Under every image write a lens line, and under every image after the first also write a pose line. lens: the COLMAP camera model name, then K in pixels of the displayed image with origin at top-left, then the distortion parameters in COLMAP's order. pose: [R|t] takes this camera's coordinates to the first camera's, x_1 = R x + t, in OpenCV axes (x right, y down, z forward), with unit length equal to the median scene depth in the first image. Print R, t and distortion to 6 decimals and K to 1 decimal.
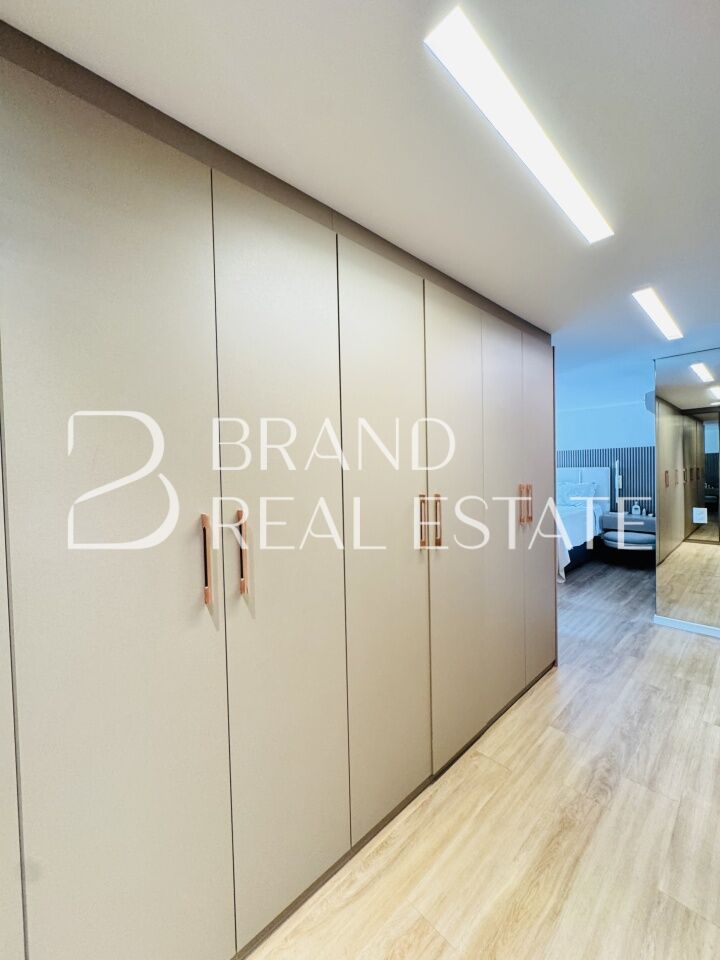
lens RADIAL K [[381.7, 0, 365.6], [0, 381.7, 481.9], [0, 0, 1]] dist [-0.003542, 0.000991]
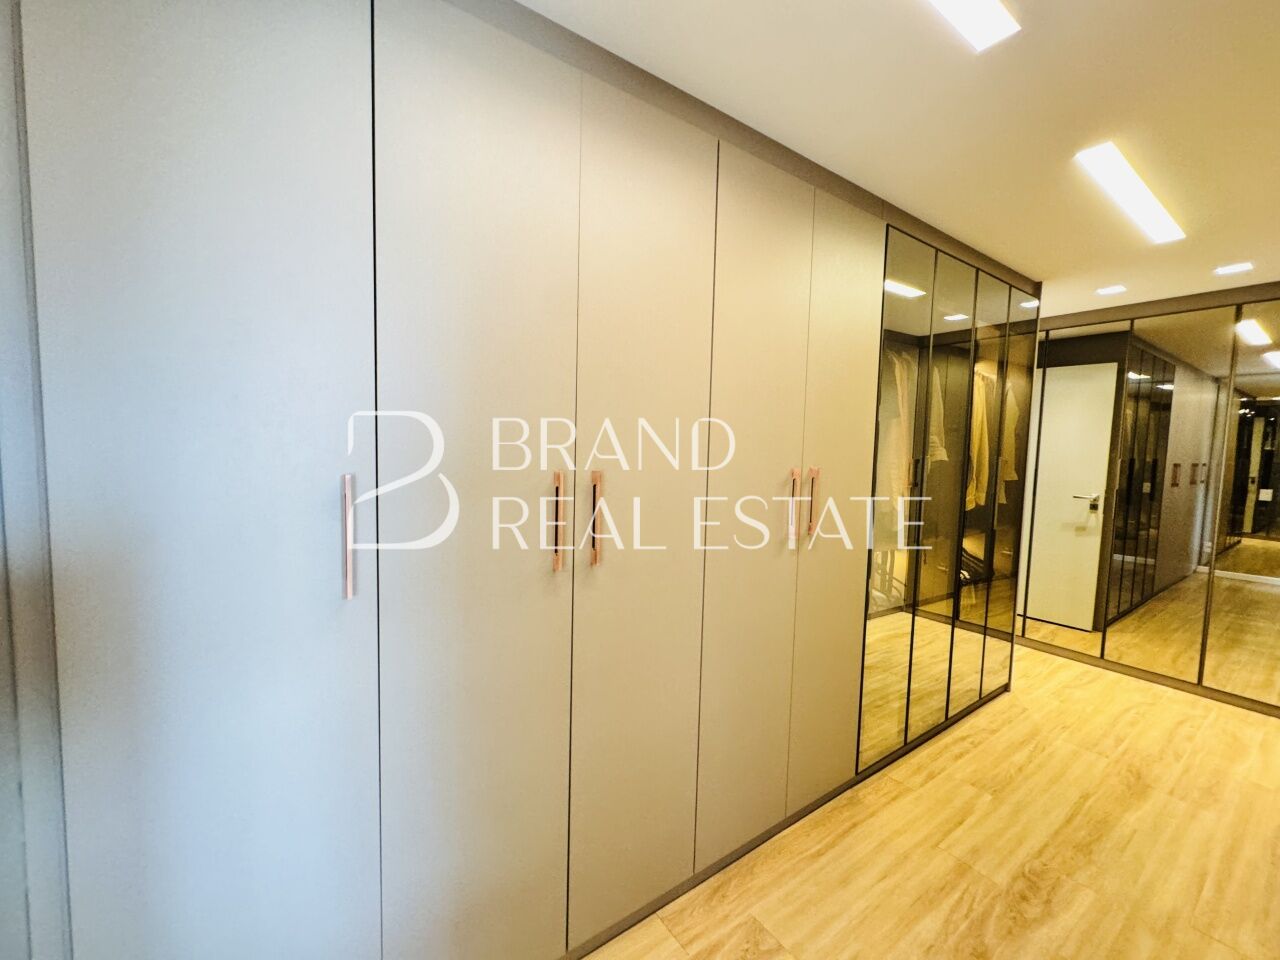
lens RADIAL K [[509.0, 0, 643.4], [0, 509.0, 478.8], [0, 0, 1]] dist [-0.003542, 0.000991]
pose [[-0.988892, -0.007708, 0.148437, 1.119417], [0.007243, 0.994969, 0.099920, -0.071567], [-0.148460, 0.099885, -0.983861, 1.817417]]
